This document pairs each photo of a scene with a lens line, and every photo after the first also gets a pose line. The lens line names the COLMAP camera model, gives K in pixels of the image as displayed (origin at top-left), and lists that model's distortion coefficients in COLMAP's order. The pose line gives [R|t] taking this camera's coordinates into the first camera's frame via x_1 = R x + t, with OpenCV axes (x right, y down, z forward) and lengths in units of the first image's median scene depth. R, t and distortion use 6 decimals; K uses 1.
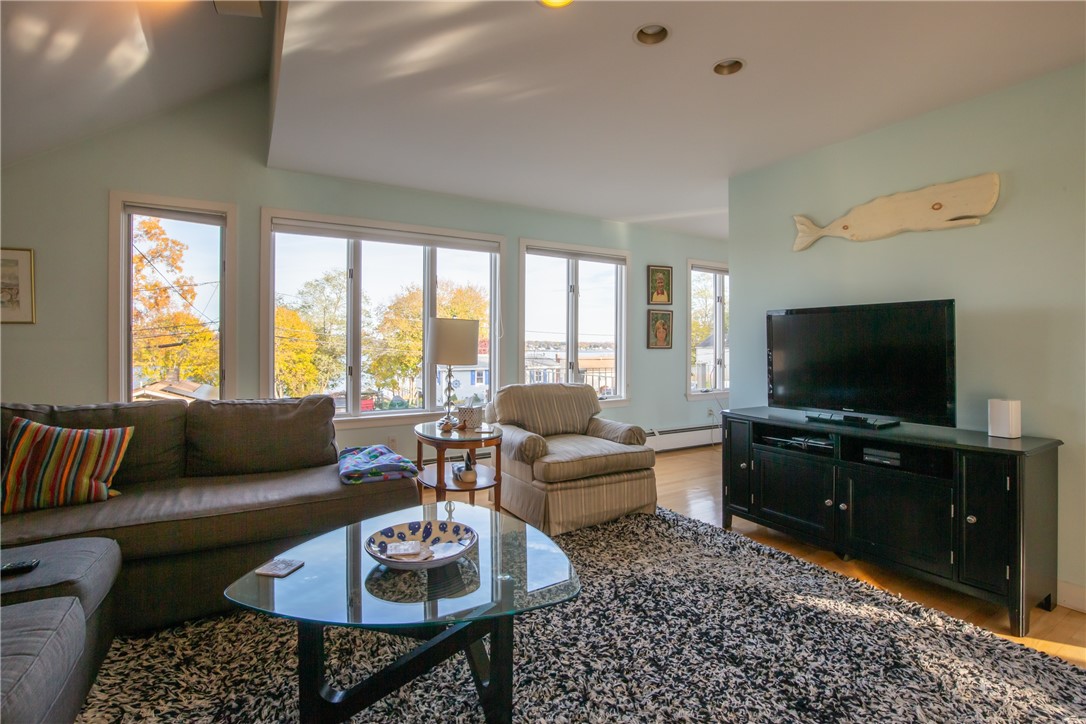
lens RADIAL K [[534.0, 0, 553.7], [0, 534.0, 343.6], [0, 0, 1]] dist [-0.032897, 0.005776]
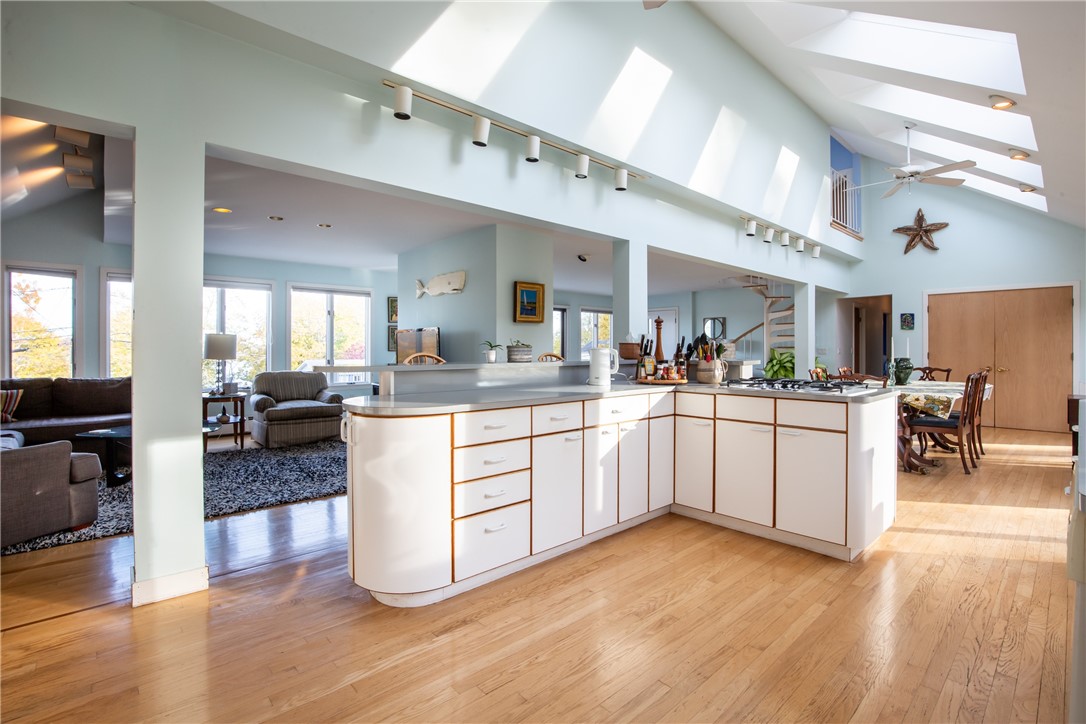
lens RADIAL K [[534.0, 0, 567.0], [0, 534.0, 352.4], [0, 0, 1]] dist [-0.032897, 0.005776]
pose [[0.979989, -0.003213, 0.199027, 0.637348], [0.001946, 0.999977, 0.006559, 0.006832], [-0.199044, -0.006040, 0.979972, -1.027522]]
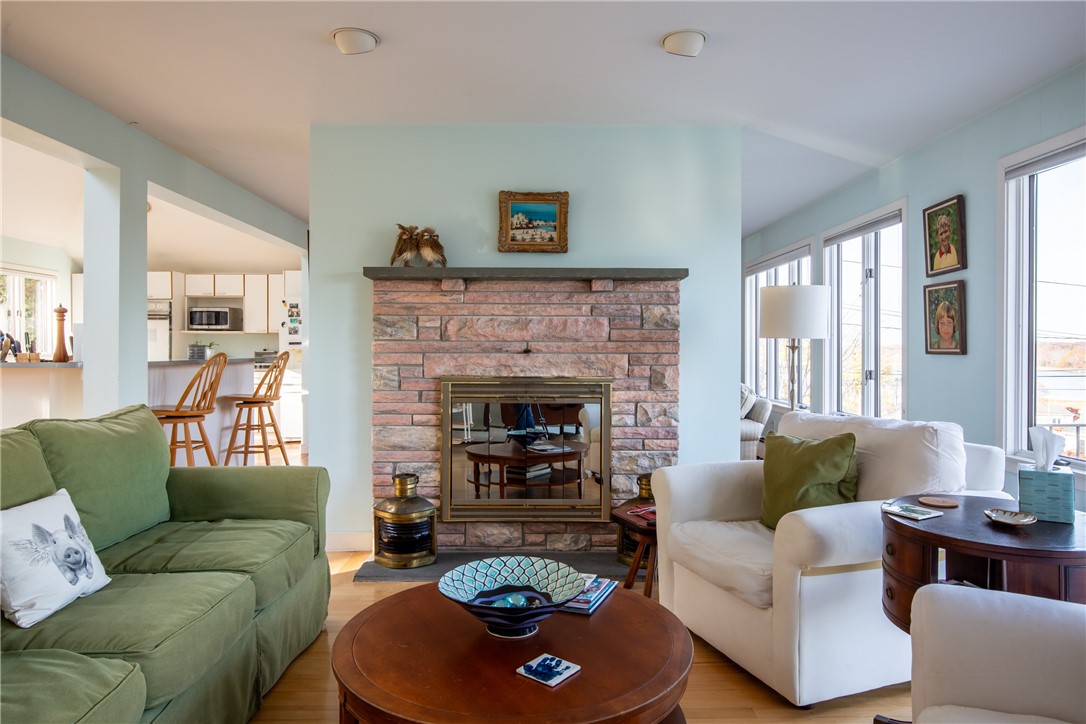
lens RADIAL K [[690.7, 0, 545.6], [0, 690.7, 355.1], [0, 0, 1]] dist [-0.007523, -0.002196]
pose [[-0.500782, 0.005920, -0.865553, 1.723369], [0.001902, 0.999982, 0.005738, 0.009180], [0.865571, 0.001227, -0.500784, 1.708194]]
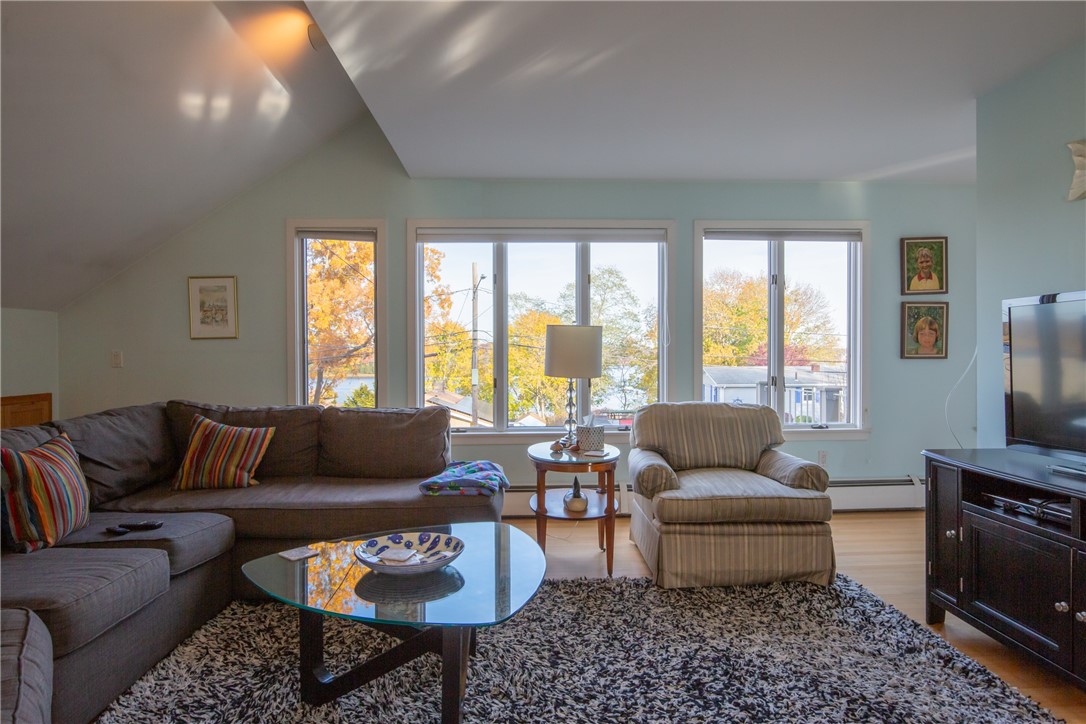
lens RADIAL K [[663.1, 0, 515.7], [0, 663.1, 360.2], [0, 0, 1]] dist [-0.013614, 0.006031]
pose [[0.863415, -0.000182, -0.504494, 0.297453], [0.005925, 0.999935, 0.009780, 0.000030], [0.504459, -0.011434, 0.863360, 0.009115]]
